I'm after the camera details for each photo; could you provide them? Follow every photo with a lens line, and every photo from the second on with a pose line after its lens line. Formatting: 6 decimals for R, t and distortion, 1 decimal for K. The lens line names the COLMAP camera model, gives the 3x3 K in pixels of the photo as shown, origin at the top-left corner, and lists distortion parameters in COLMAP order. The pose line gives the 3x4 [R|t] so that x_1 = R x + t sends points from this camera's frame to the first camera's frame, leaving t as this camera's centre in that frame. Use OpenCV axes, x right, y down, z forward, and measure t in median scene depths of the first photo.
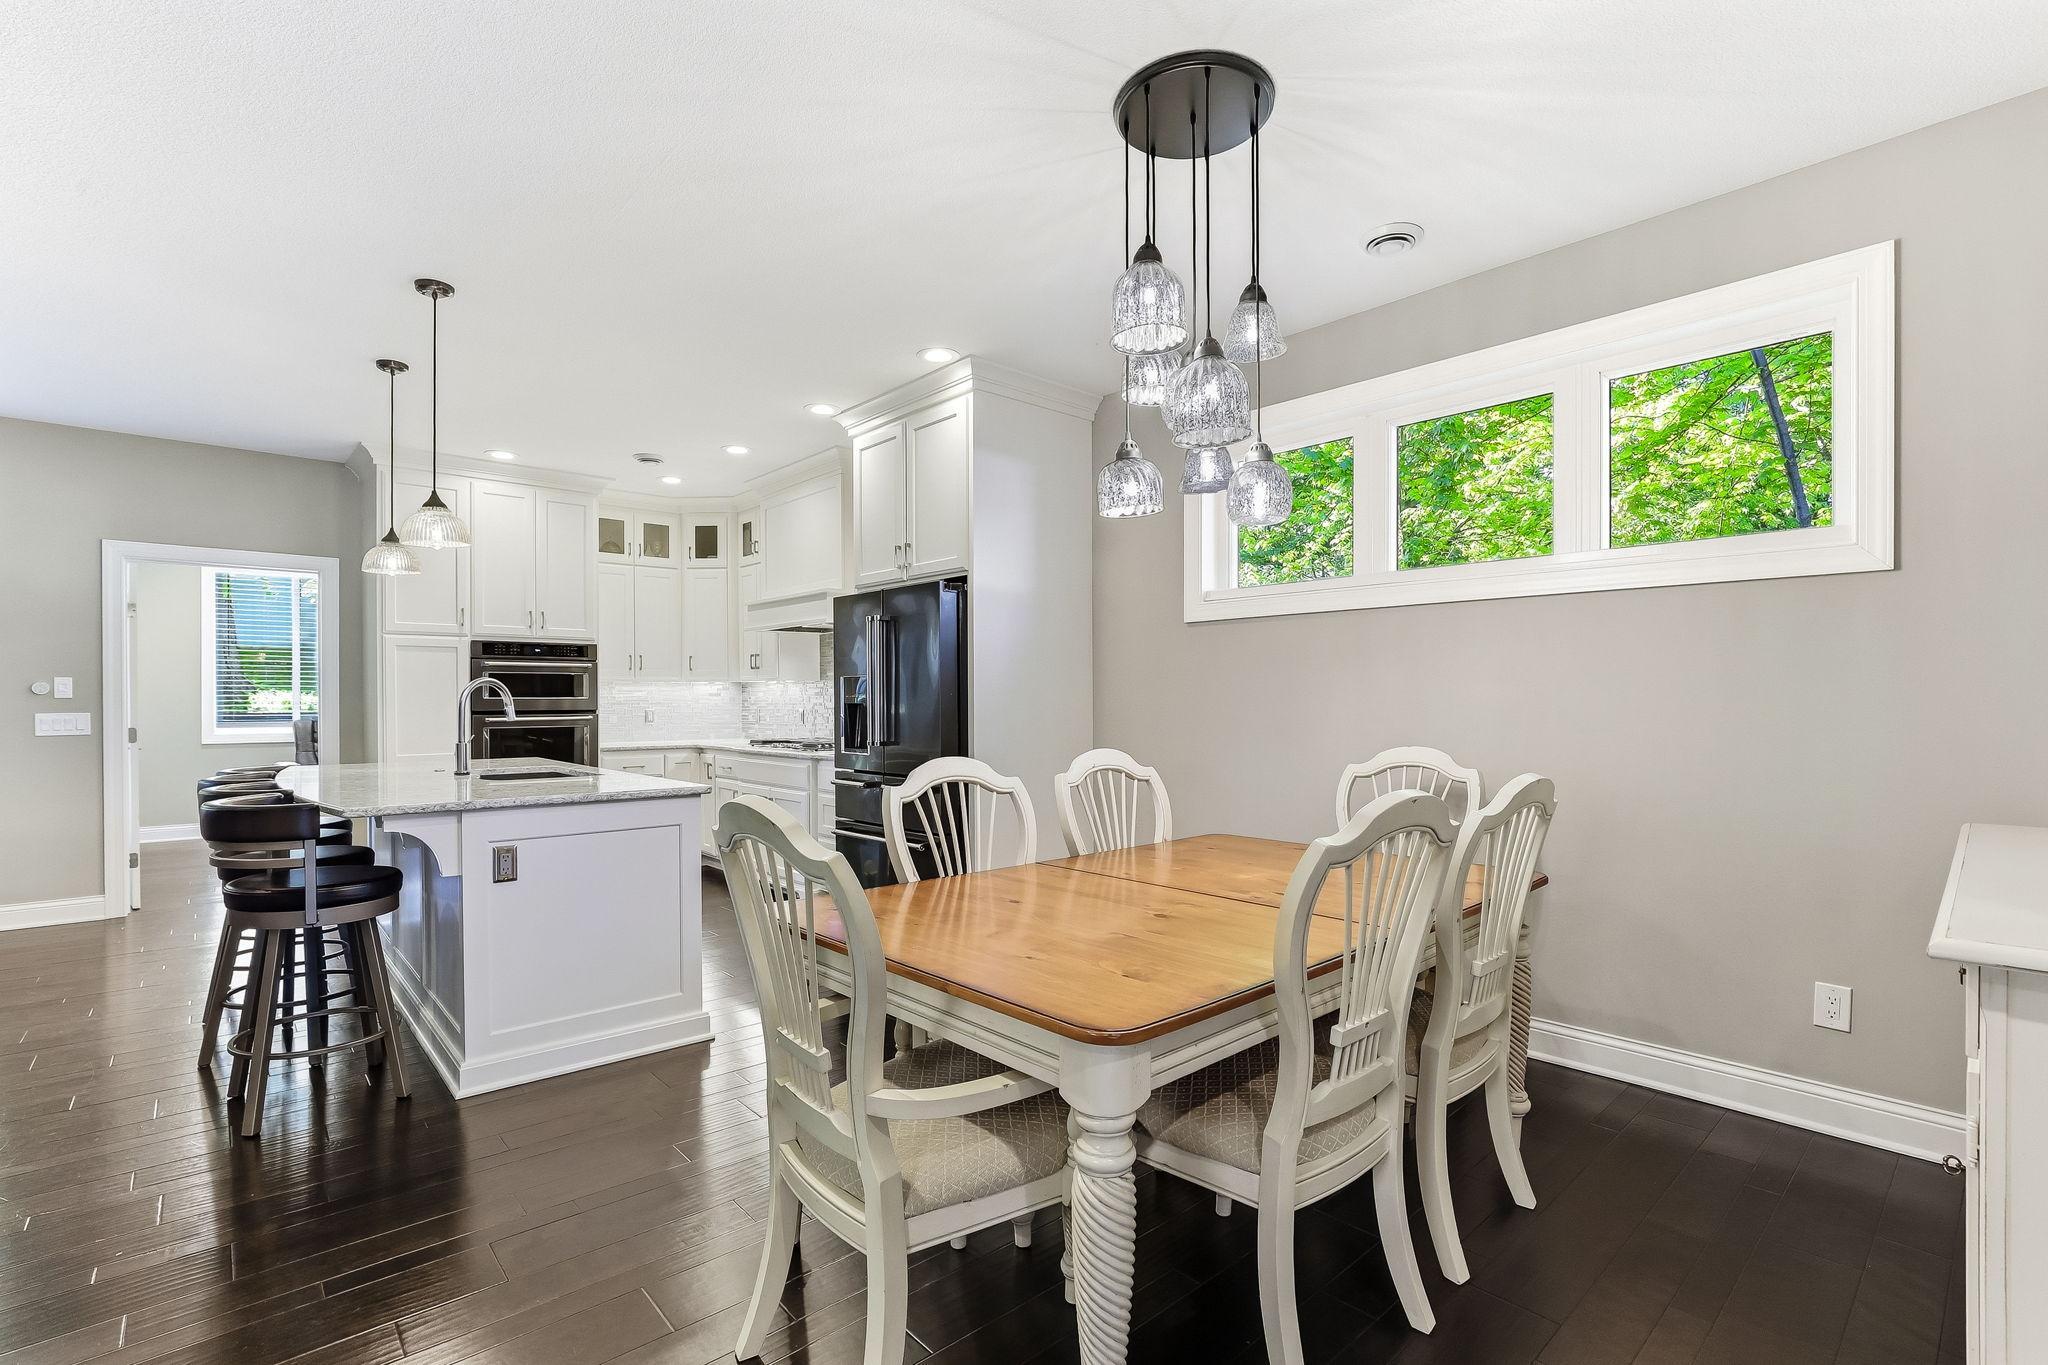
lens RADIAL K [[939.0, 0, 1007.0], [0, 939.0, 703.4], [0, 0, 1]] dist [-0.007356, 0.000853]
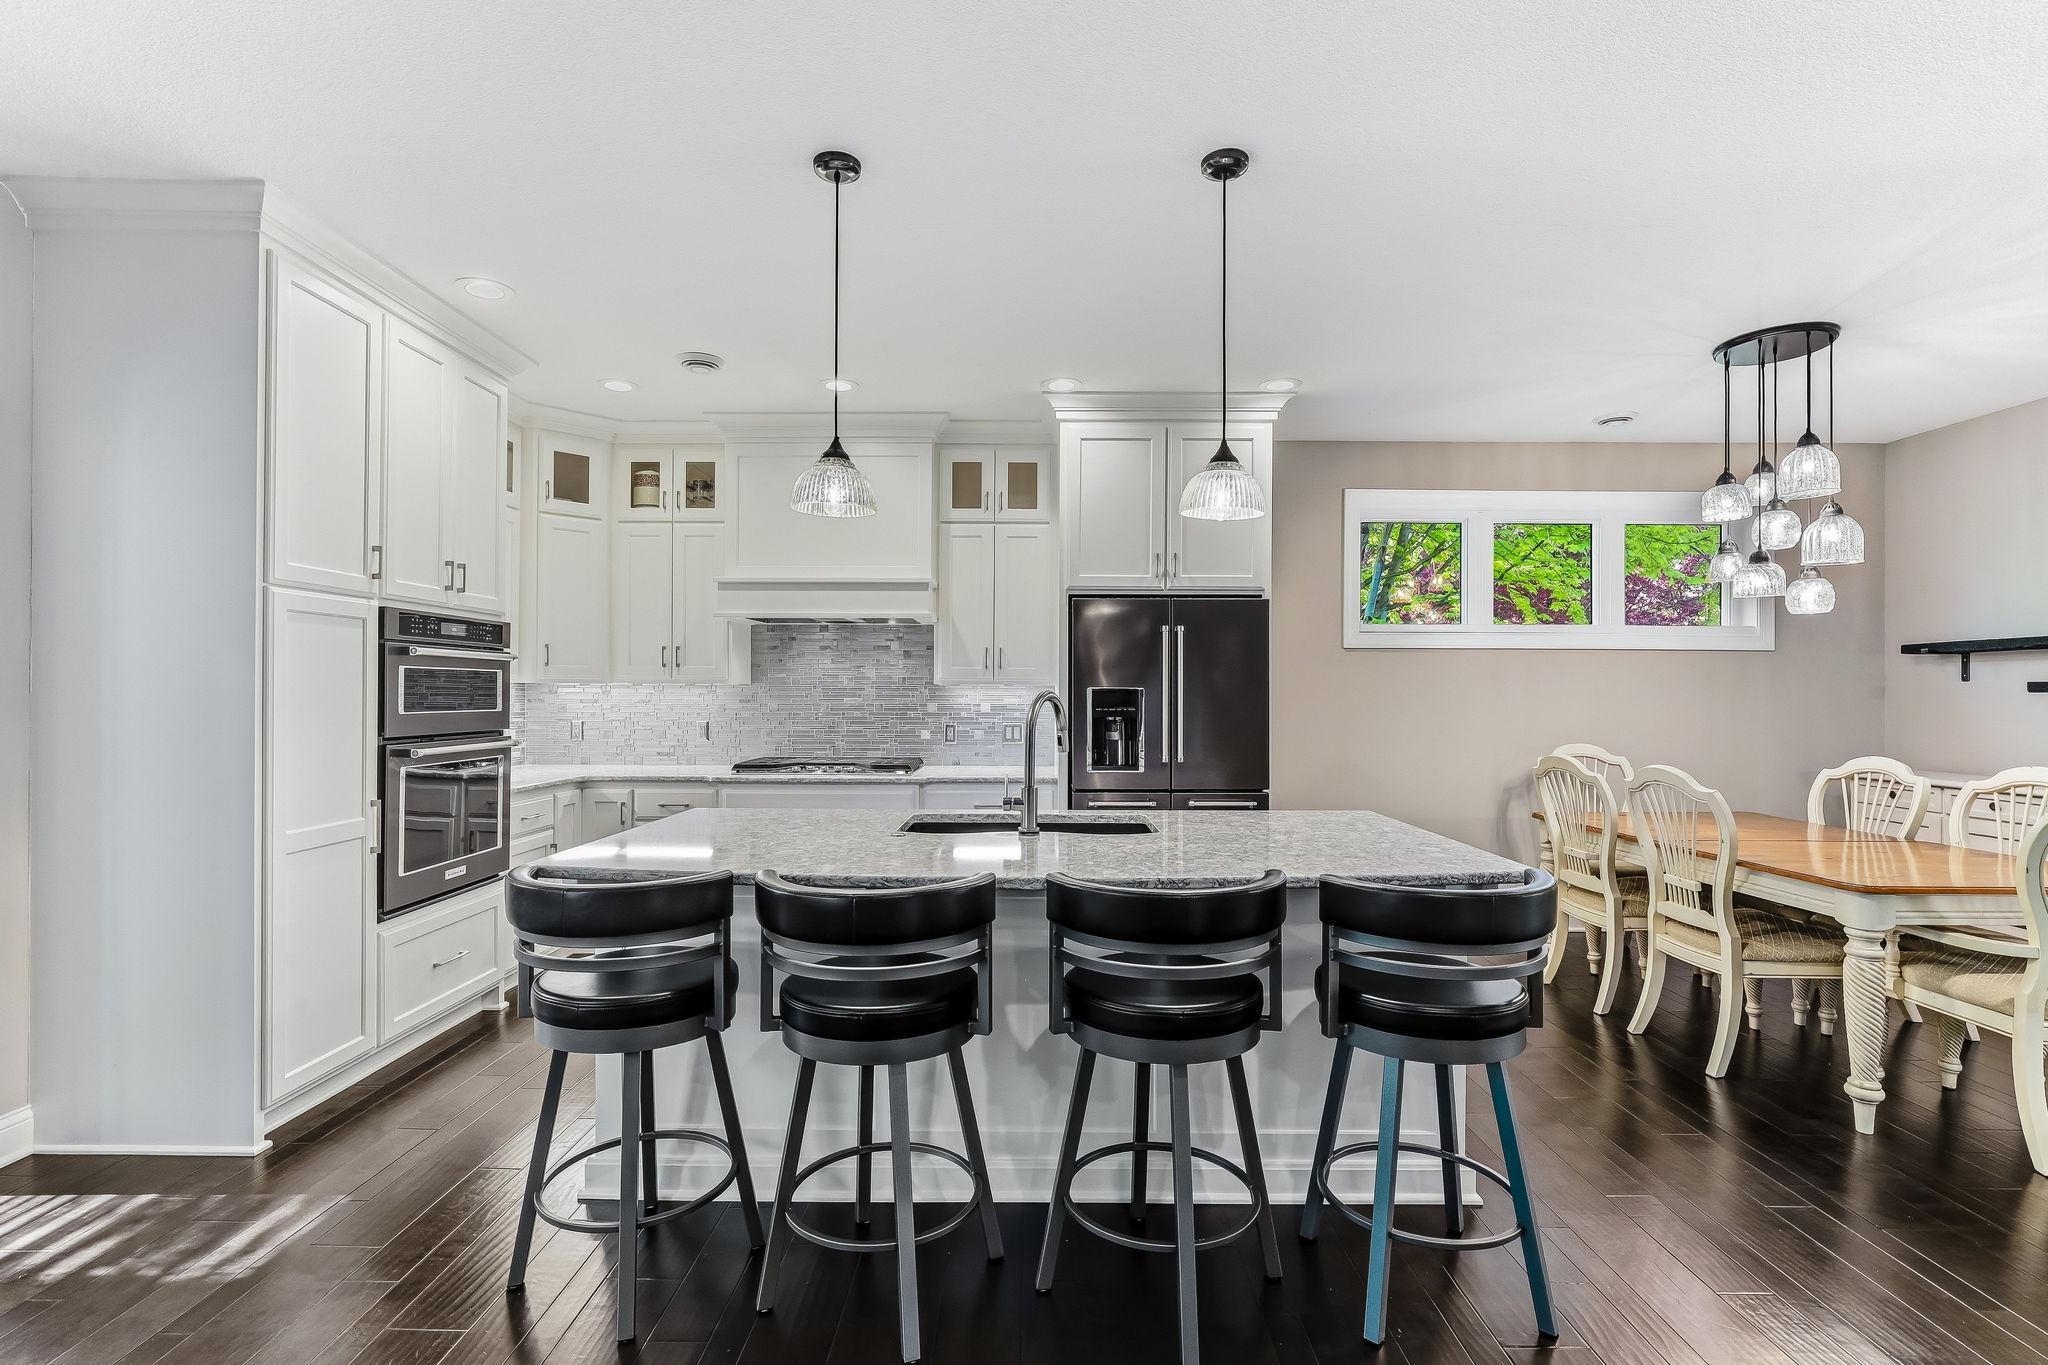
lens RADIAL K [[939.0, 0, 1025.8], [0, 939.0, 687.0], [0, 0, 1]] dist [-0.007356, 0.000853]
pose [[0.663483, 0.009542, 0.748130, -0.740726], [-0.003198, 0.999946, -0.009918, -0.017236], [-0.748184, 0.004188, 0.663478, 0.371231]]
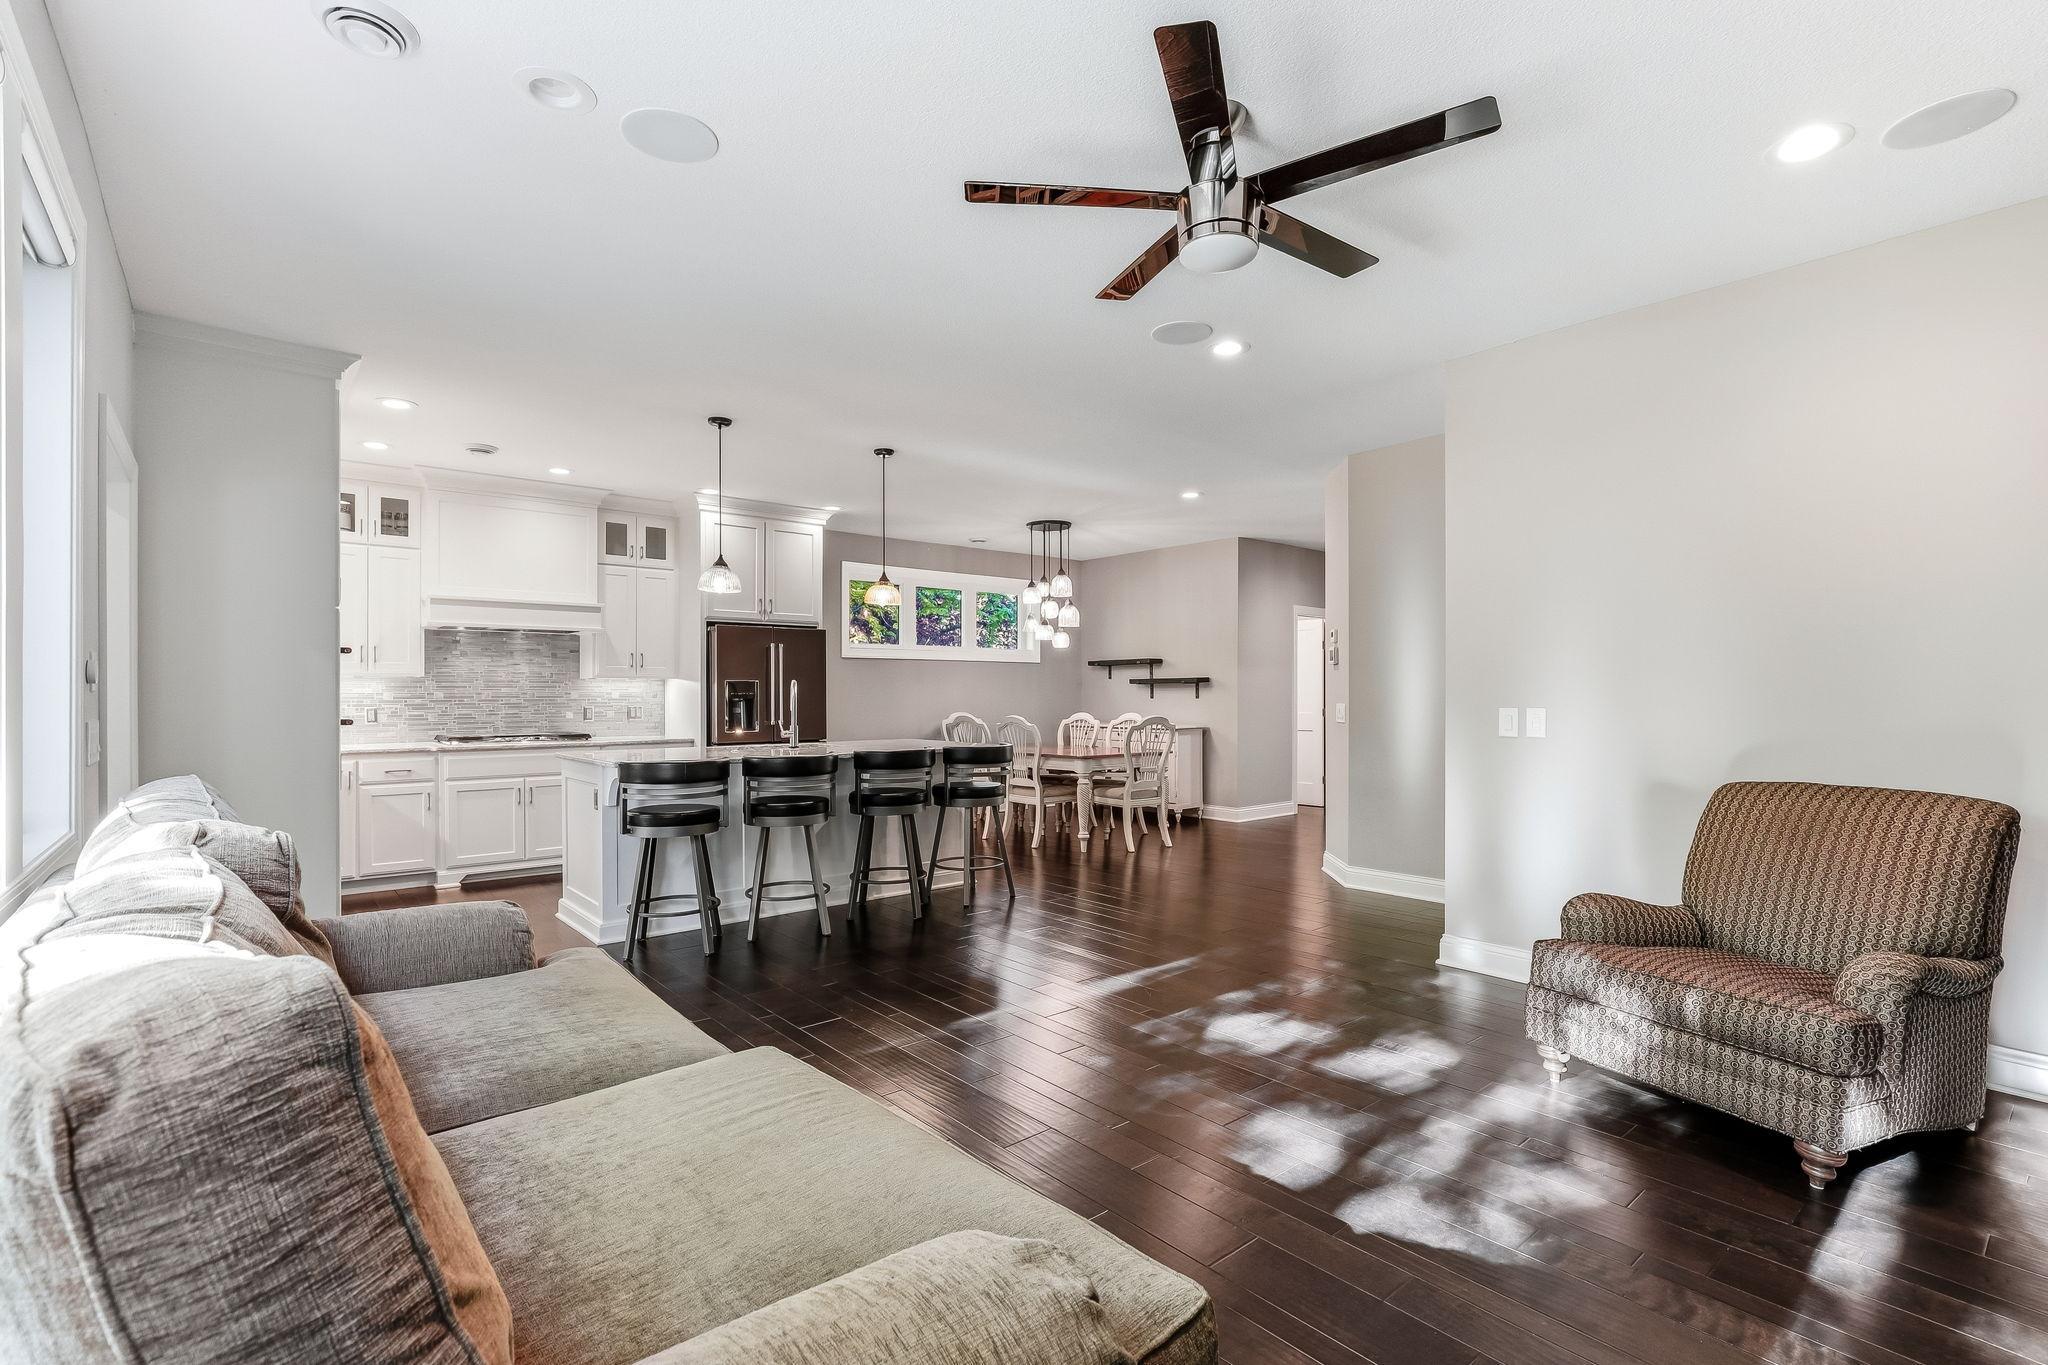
lens RADIAL K [[939.0, 0, 1022.1], [0, 939.0, 691.3], [0, 0, 1]] dist [-0.007356, 0.000853]
pose [[0.024733, 0.004973, 0.999682, -1.349919], [0.004419, 0.999977, -0.005084, -0.002221], [-0.999684, 0.004543, 0.024711, 0.418874]]
